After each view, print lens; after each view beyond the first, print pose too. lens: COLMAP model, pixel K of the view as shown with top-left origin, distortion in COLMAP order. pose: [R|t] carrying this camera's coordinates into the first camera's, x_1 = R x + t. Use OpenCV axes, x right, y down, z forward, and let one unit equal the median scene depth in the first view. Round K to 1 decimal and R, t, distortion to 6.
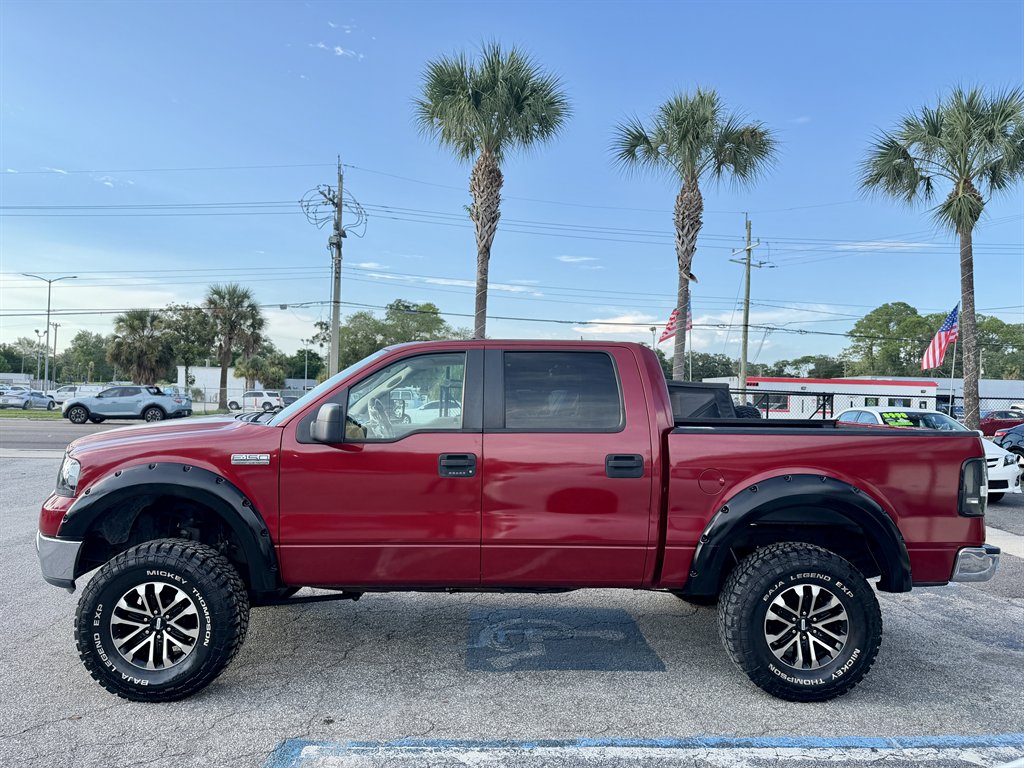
lens RADIAL K [[716.6, 0, 505.9], [0, 716.6, 394.0], [0, 0, 1]] dist [0.025001, -0.043101]
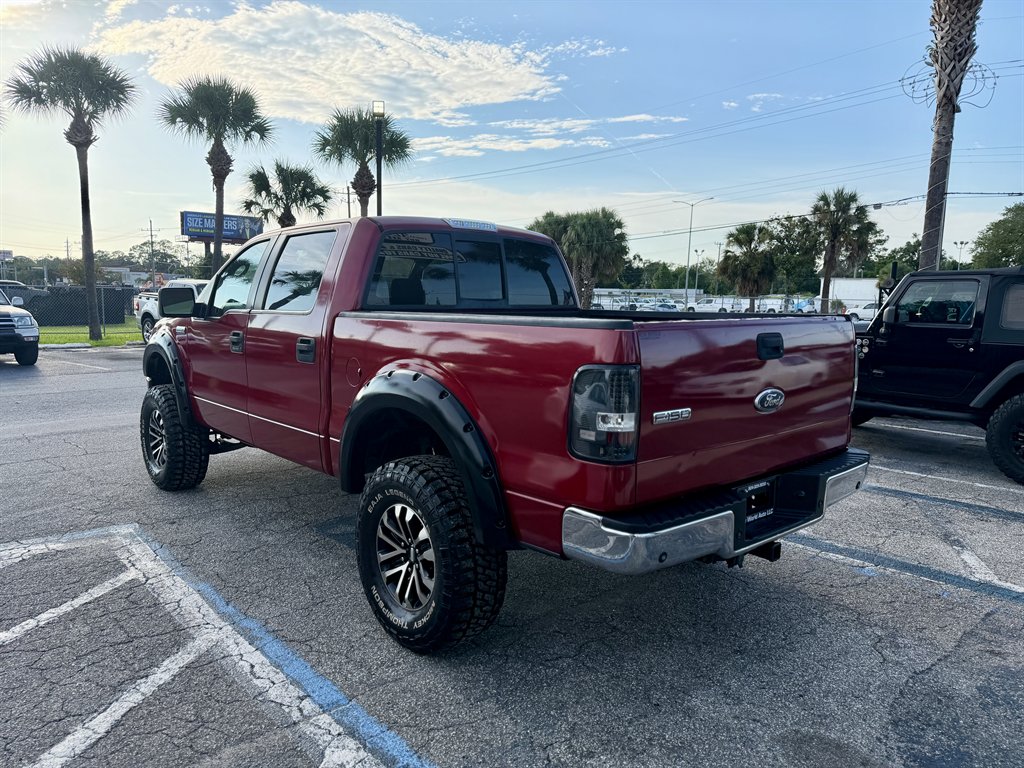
lens RADIAL K [[716.6, 0, 503.5], [0, 716.6, 392.9], [0, 0, 1]] dist [0.025001, -0.043101]
pose [[0.645681, 0.090167, -0.758265, 0.267313], [0.000275, 0.992977, 0.118311, 0.011512], [0.763607, -0.076600, 0.641121, 0.144076]]
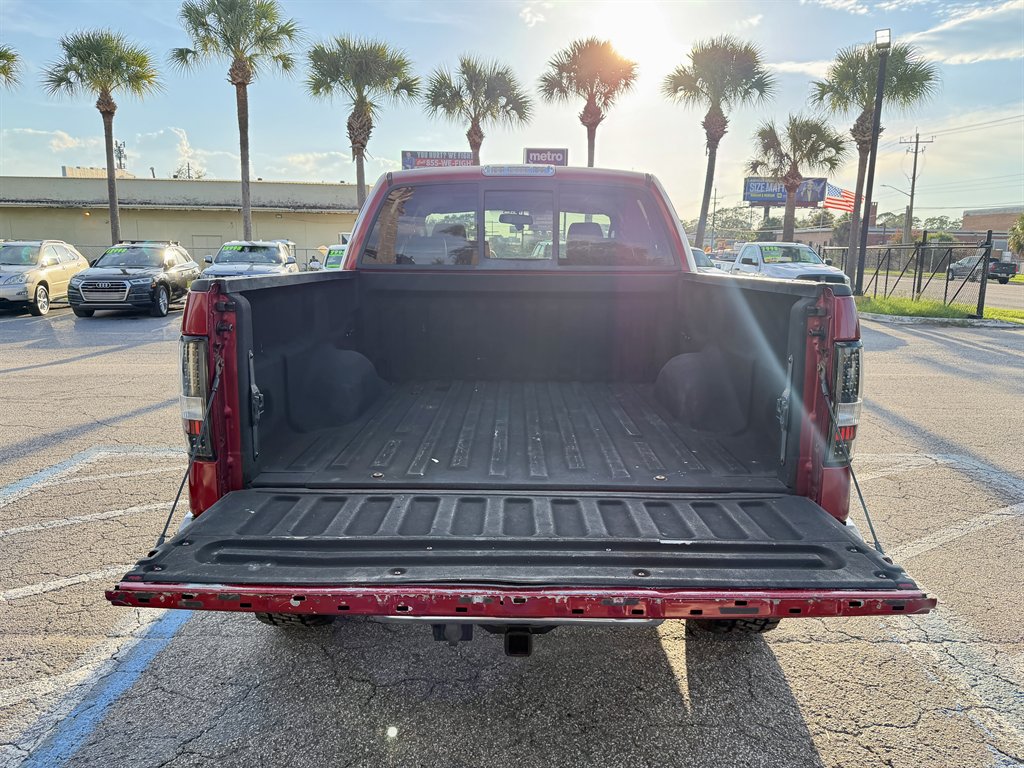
lens RADIAL K [[716.6, 0, 513.9], [0, 716.6, 389.5], [0, 0, 1]] dist [0.025001, -0.043101]
pose [[-0.028198, 0.163981, -0.986060, 0.287570], [-0.007901, 0.986385, 0.164261, 0.012193], [0.999571, 0.012423, -0.026518, 0.314644]]
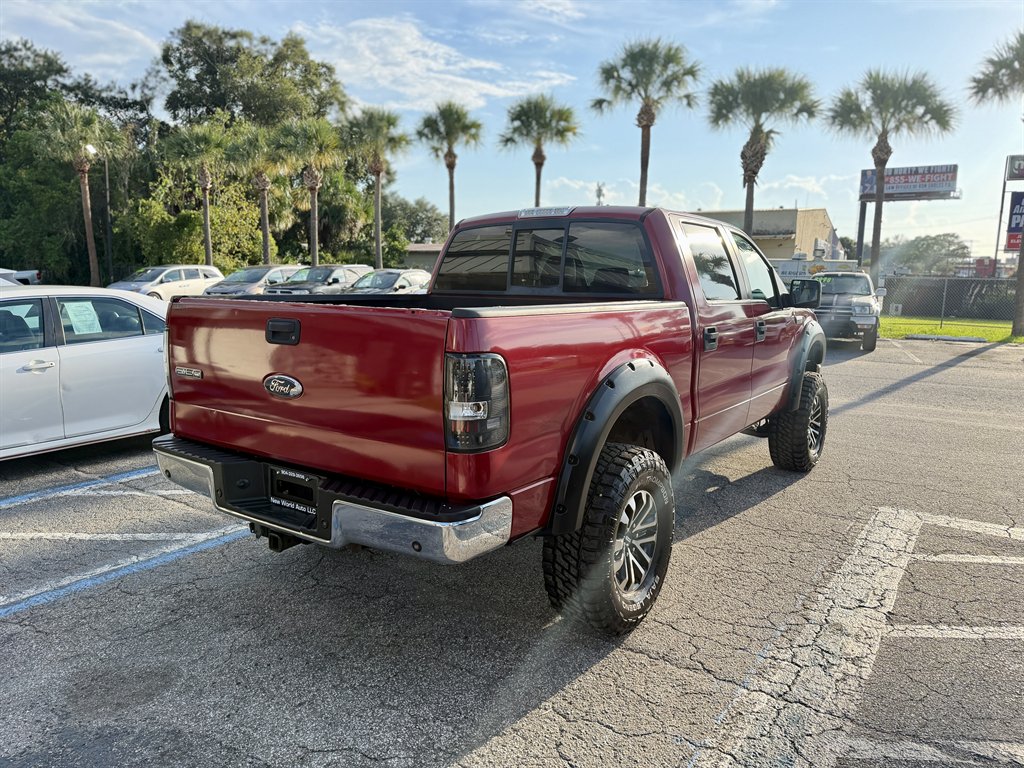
lens RADIAL K [[716.6, 0, 511.4], [0, 716.6, 385.9], [0, 0, 1]] dist [0.025001, -0.043101]
pose [[-0.589508, 0.095976, -0.802041, 0.281807], [-0.020713, 0.990794, 0.133787, 0.009826], [0.807497, 0.095482, -0.582093, 0.461135]]
